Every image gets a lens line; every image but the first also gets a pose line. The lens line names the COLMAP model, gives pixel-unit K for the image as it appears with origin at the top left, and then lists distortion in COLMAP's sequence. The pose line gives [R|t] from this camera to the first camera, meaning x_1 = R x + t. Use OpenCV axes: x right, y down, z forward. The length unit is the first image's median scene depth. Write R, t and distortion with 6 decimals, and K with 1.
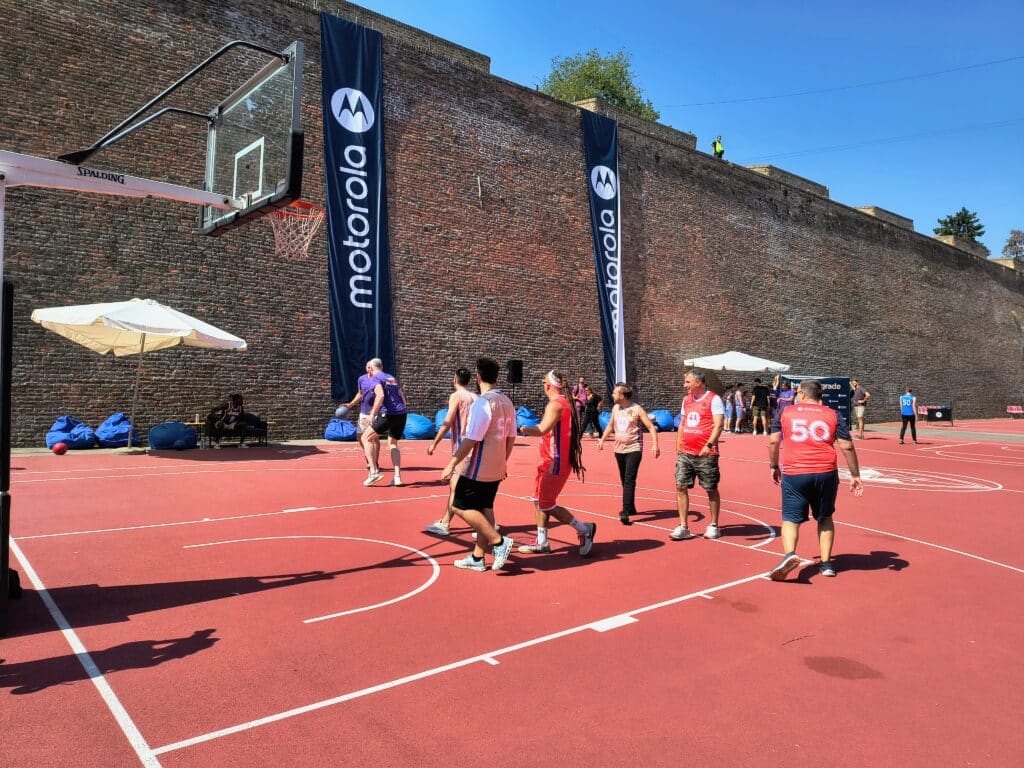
lens RADIAL K [[699.4, 0, 504.7], [0, 699.4, 373.6], [0, 0, 1]] dist [0.041556, -0.048316]
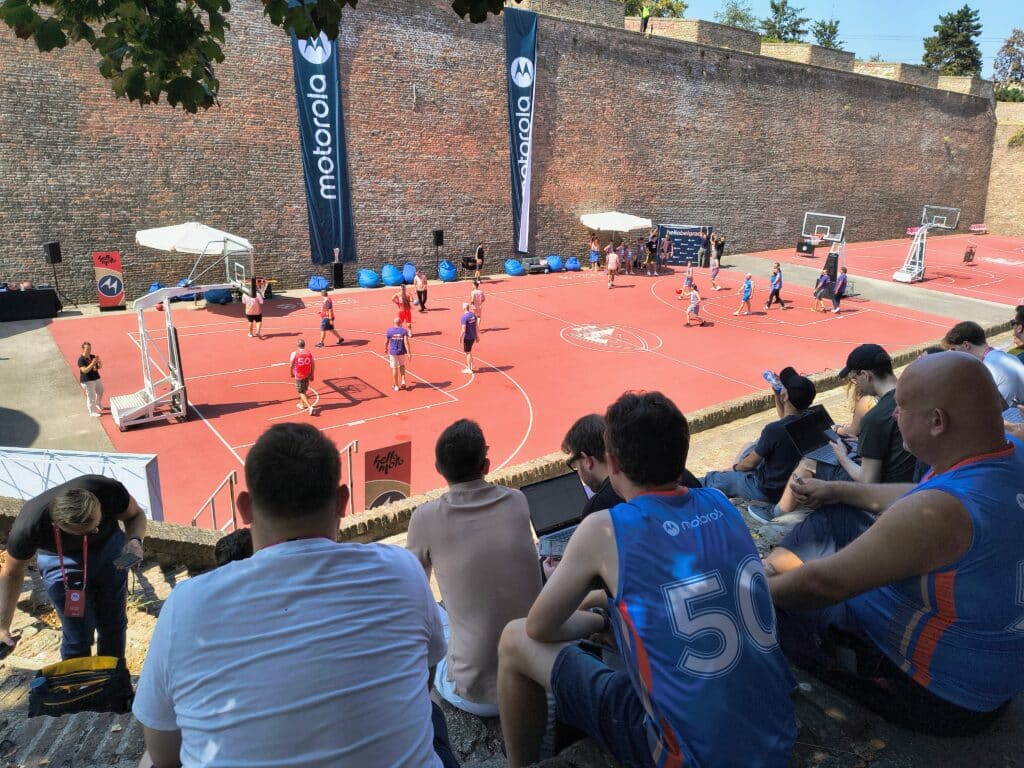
lens RADIAL K [[699.4, 0, 512.4], [0, 699.4, 389.5], [0, 0, 1]] dist [0.041556, -0.048316]
pose [[0.998725, 0.041046, -0.029395, 0.216662], [-0.027707, 0.932344, 0.360511, -0.230692], [0.042204, -0.359236, 0.932292, -0.463515]]
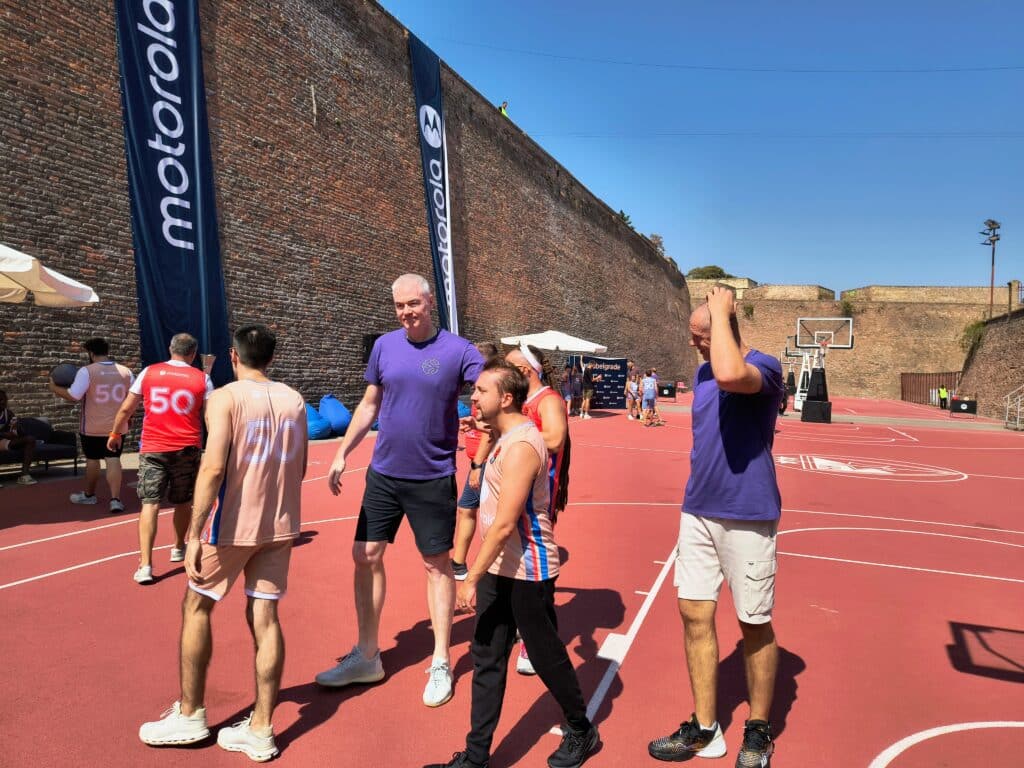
lens RADIAL K [[699.4, 0, 519.3], [0, 699.4, 375.3], [0, 0, 1]] dist [0.041556, -0.048316]
pose [[0.868796, 0.001627, 0.495167, -0.219493], [-0.022264, 0.999112, 0.035781, -0.004737], [-0.494669, -0.042111, 0.868061, 0.229035]]
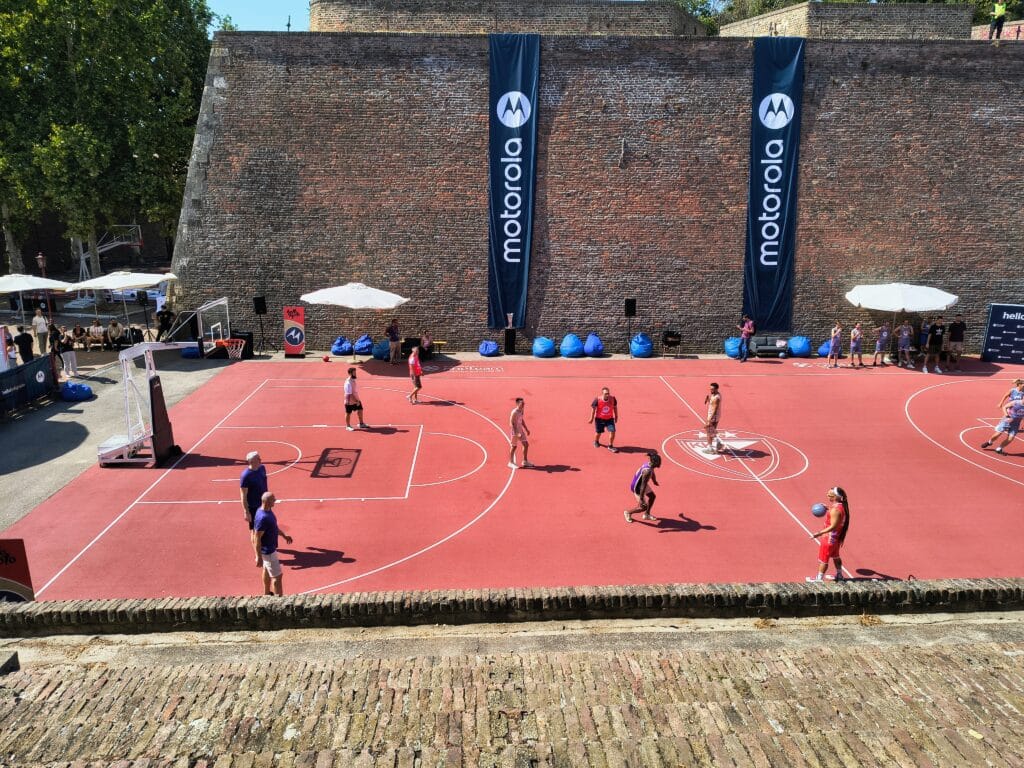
lens RADIAL K [[701.2, 0, 529.9], [0, 701.2, 394.4], [0, 0, 1]] dist [0.036661, -0.043623]
pose [[0.788830, 0.153842, -0.595046, 0.631610], [0.028513, 0.957964, 0.285469, -0.212723], [0.613950, -0.242153, 0.751284, -0.116626]]
